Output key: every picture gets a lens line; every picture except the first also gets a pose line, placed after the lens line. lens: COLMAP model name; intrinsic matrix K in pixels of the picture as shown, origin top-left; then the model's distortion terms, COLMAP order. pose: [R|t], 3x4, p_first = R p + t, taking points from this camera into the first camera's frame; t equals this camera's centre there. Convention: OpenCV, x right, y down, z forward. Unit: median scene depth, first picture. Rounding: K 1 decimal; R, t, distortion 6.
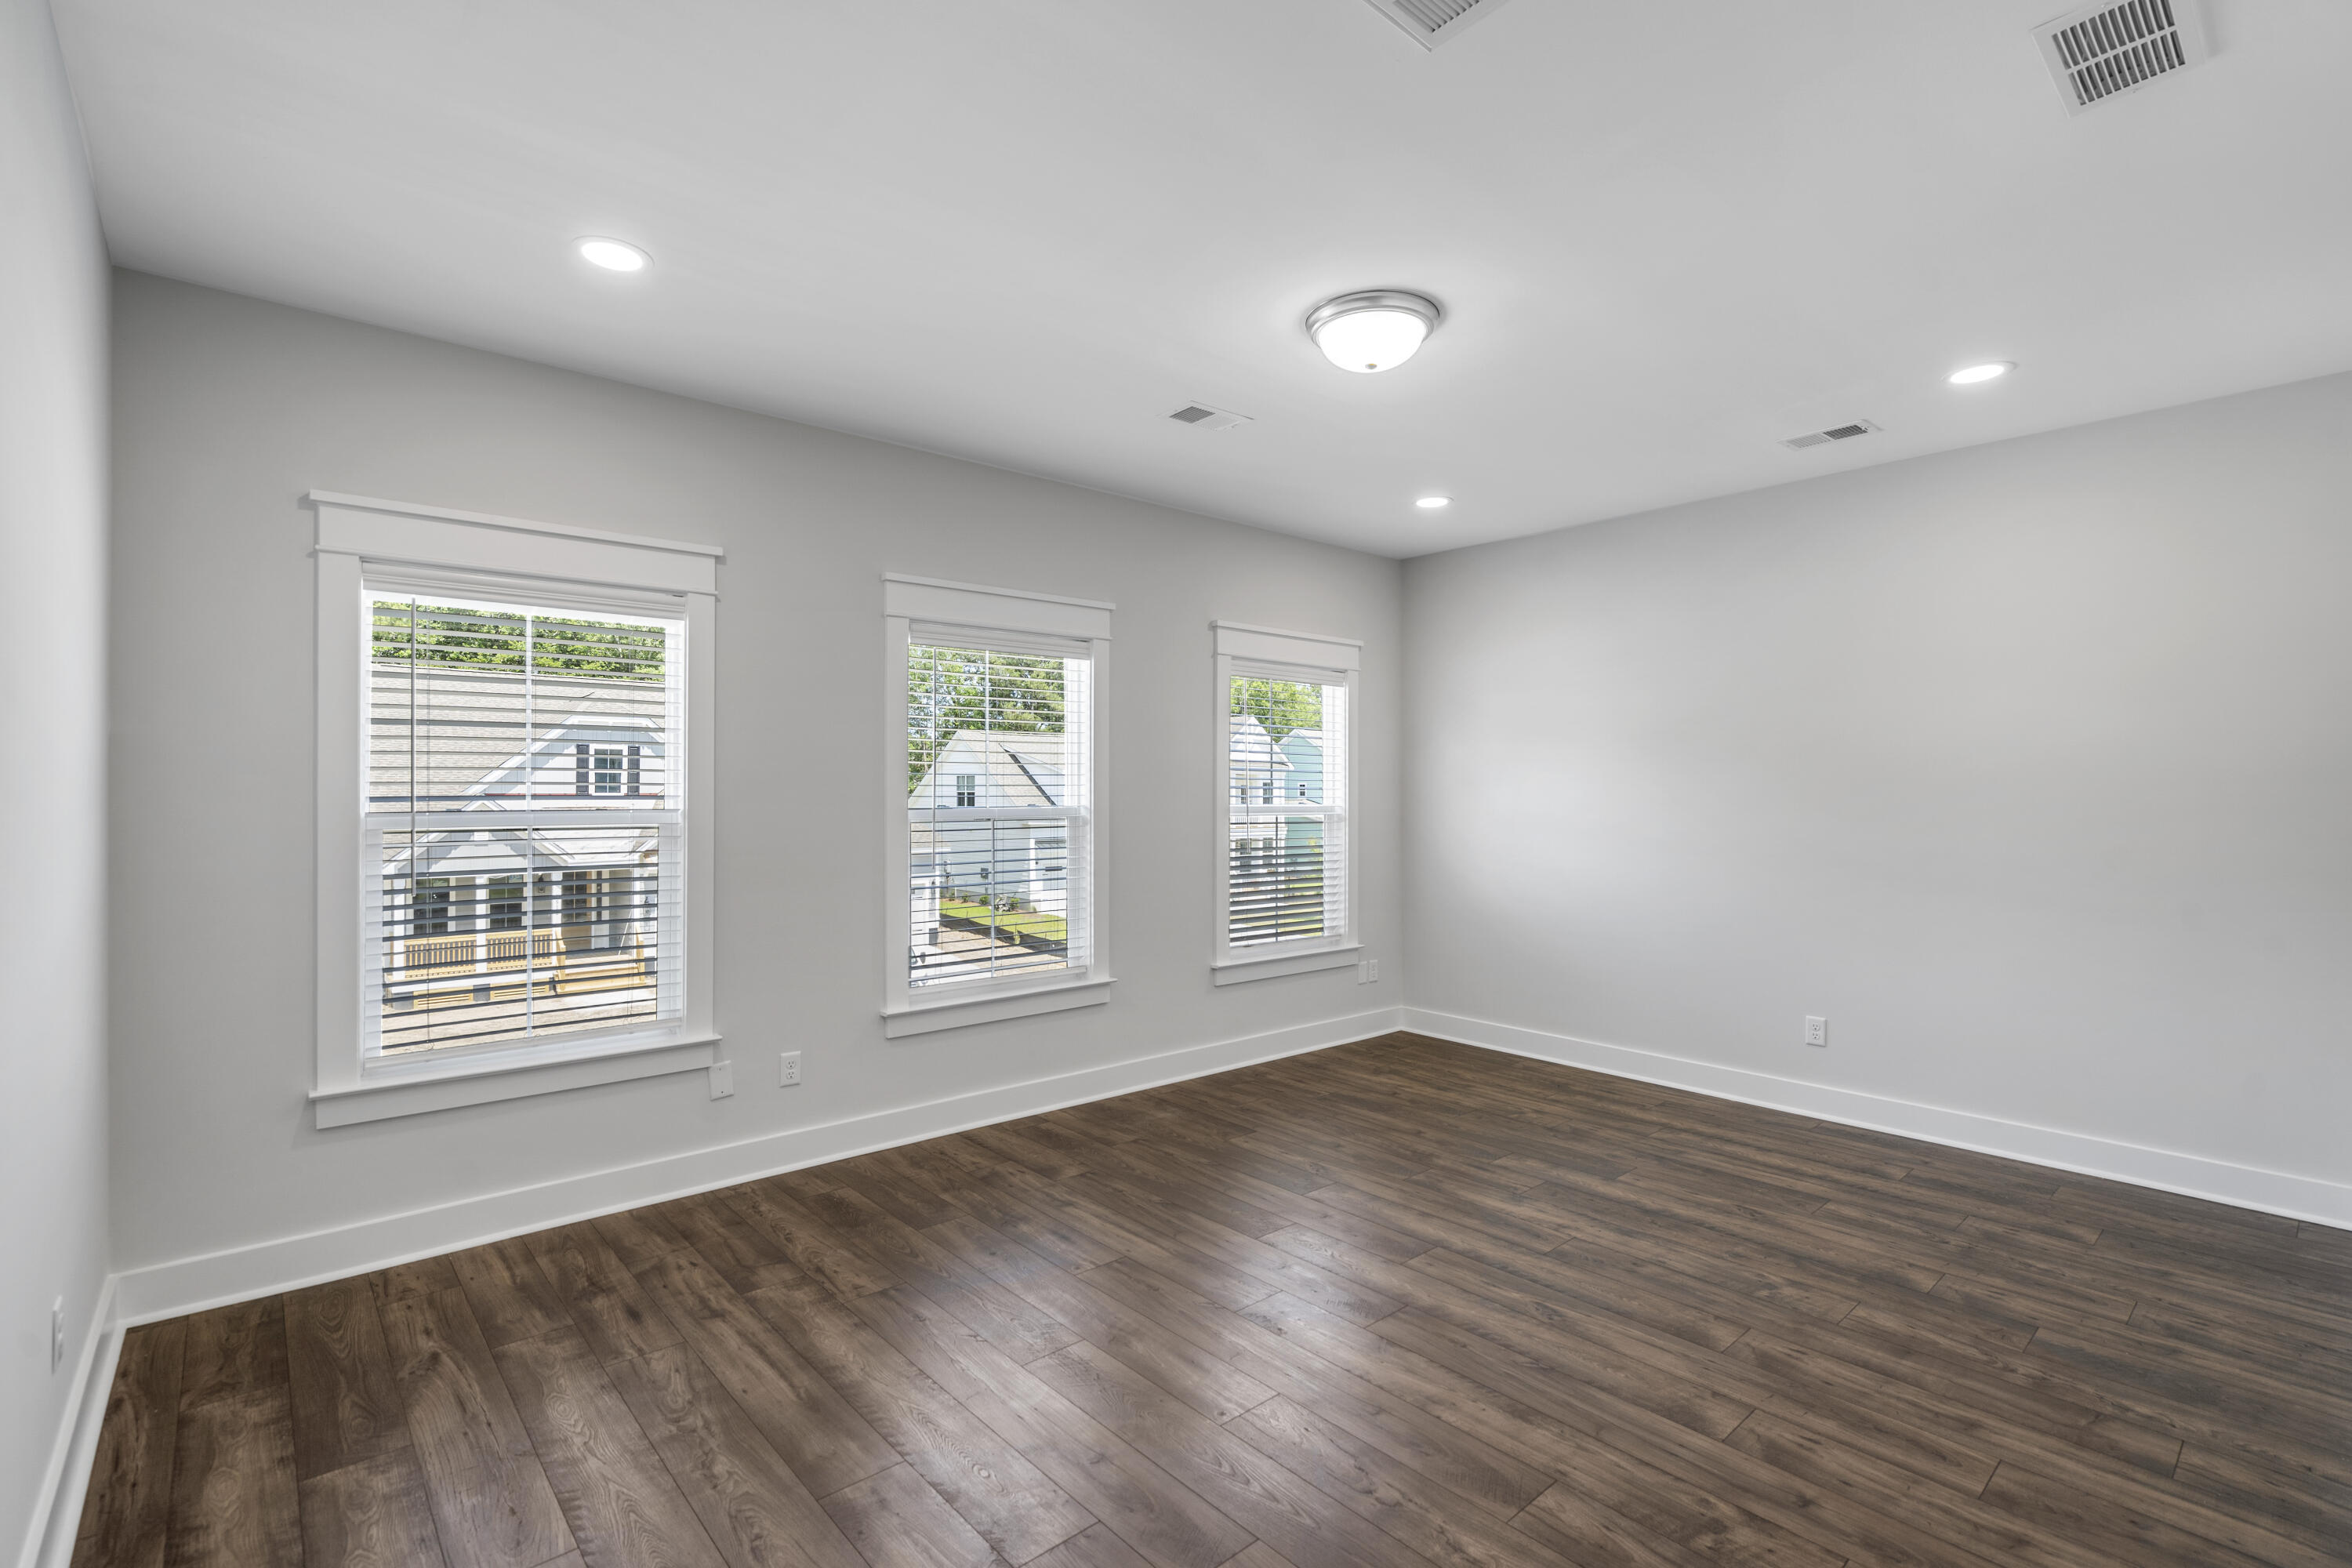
lens RADIAL K [[1066.5, 0, 1150.1], [0, 1066.5, 787.7], [0, 0, 1]] dist [-0.002794, -0.000105]
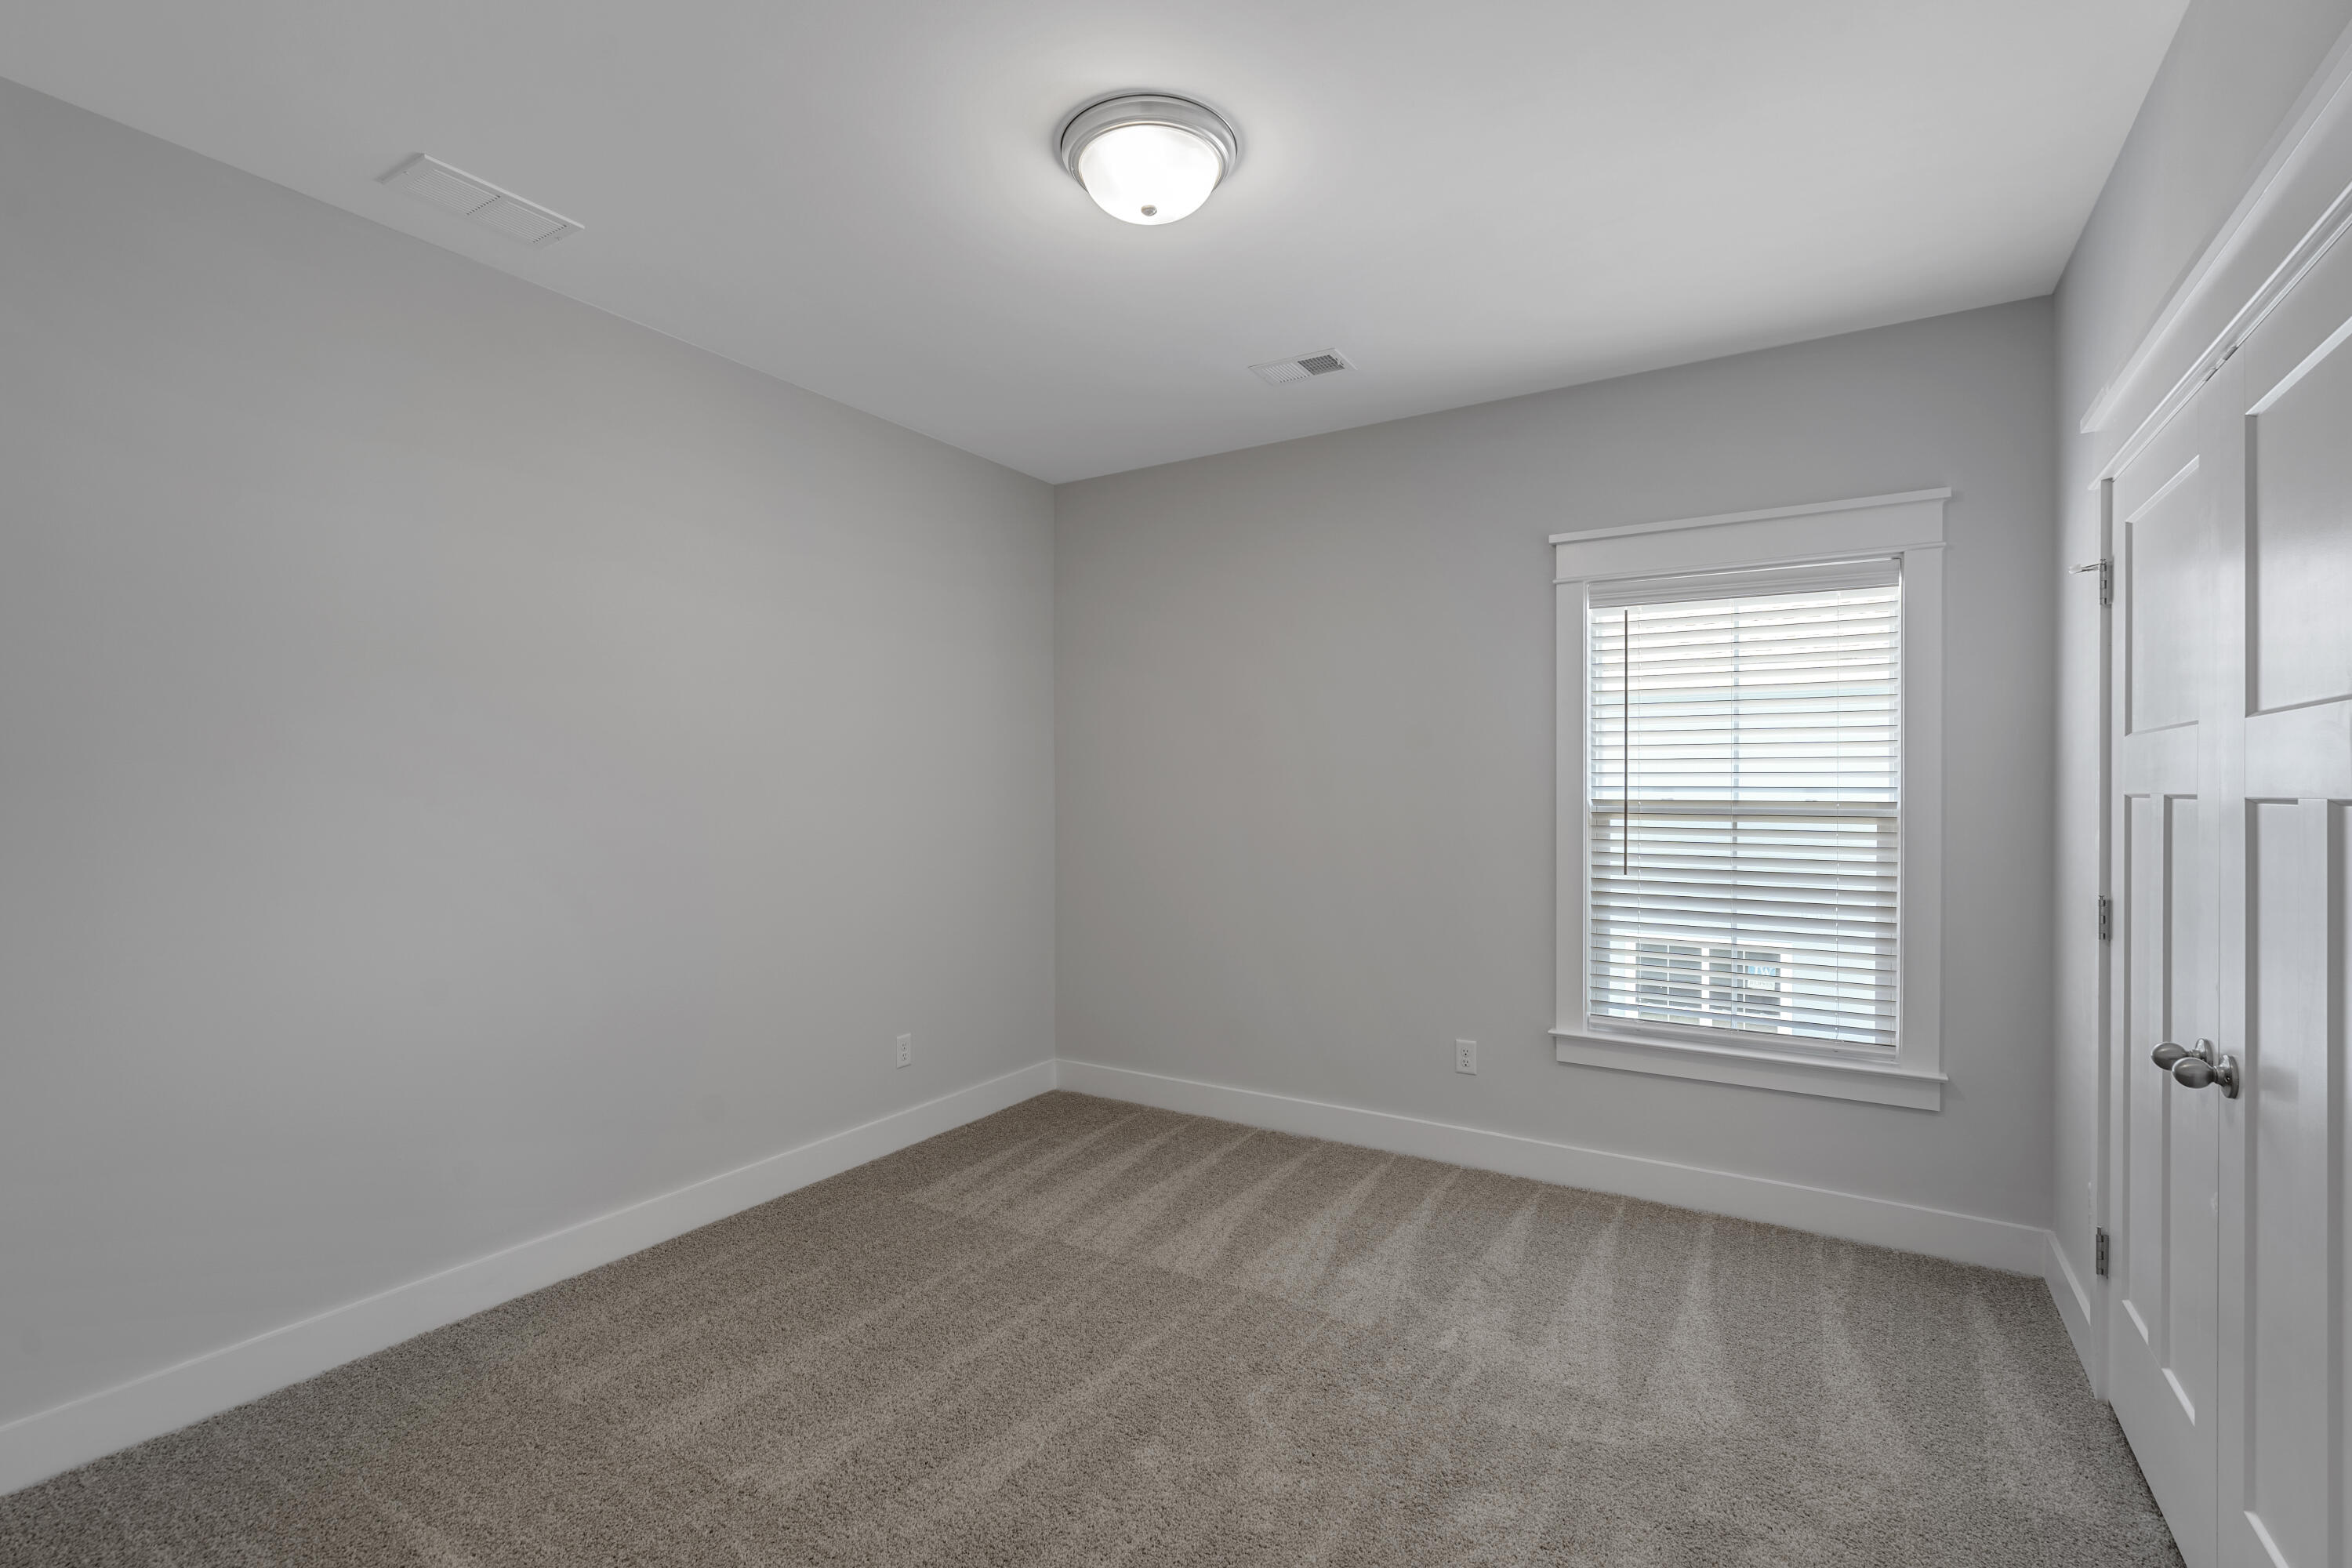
lens RADIAL K [[1066.5, 0, 1150.1], [0, 1066.5, 787.7], [0, 0, 1]] dist [-0.002794, -0.000105]
pose [[0.298440, 0.003080, -0.954424, 1.526458], [0.005314, 0.999974, 0.004889, 0.002839], [0.954414, -0.006531, 0.298415, 1.269280]]
